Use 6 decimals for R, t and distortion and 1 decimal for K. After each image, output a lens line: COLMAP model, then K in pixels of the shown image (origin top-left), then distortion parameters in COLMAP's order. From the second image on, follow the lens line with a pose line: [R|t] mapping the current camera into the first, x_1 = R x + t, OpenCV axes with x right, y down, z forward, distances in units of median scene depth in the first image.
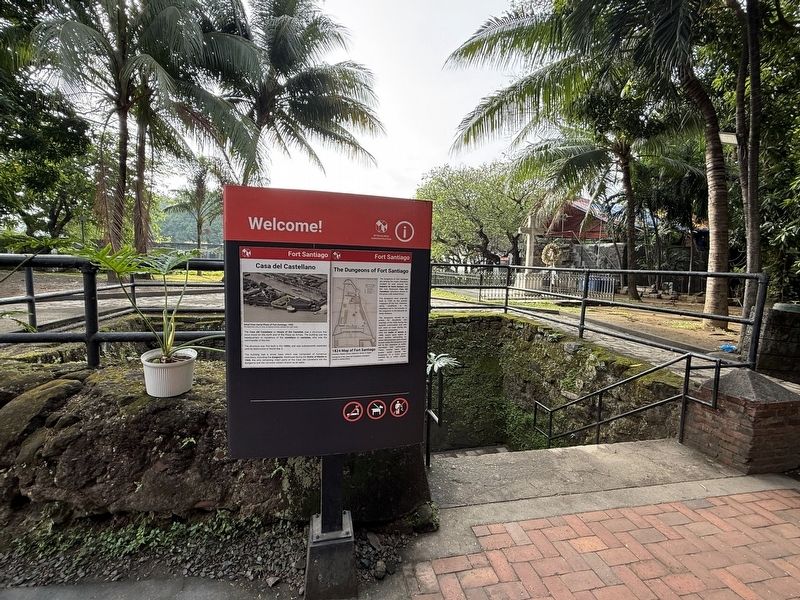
lens RADIAL K [[364.7, 0, 400.0], [0, 364.7, 300.0], [0, 0, 1]] dist [-0.000943, 0.000115]
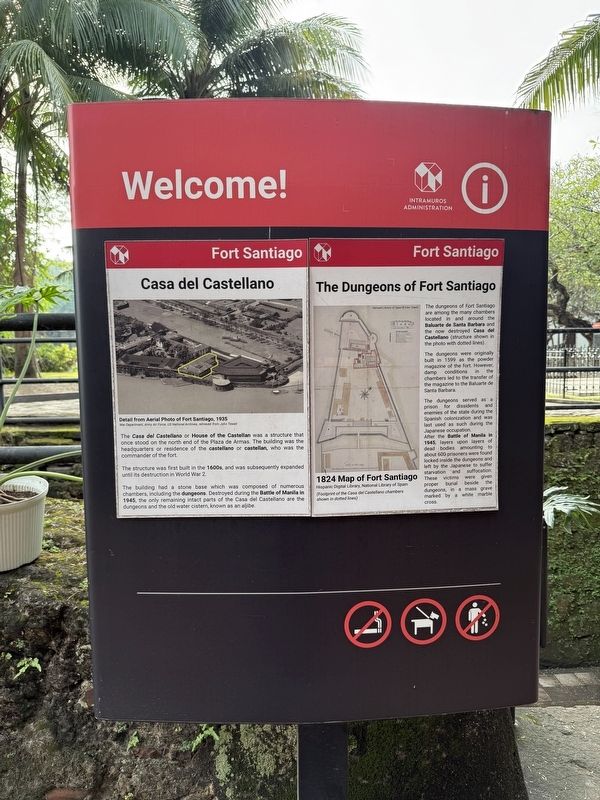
lens RADIAL K [[564.9, 0, 300.0], [0, 564.9, 400.0], [0, 0, 1]] dist [0.076085, -0.114880]
pose [[0.982306, -0.024103, -0.185724, -0.076430], [0.021591, 0.999646, -0.015532, 0.054415], [0.186033, 0.011247, 0.982479, 0.331282]]
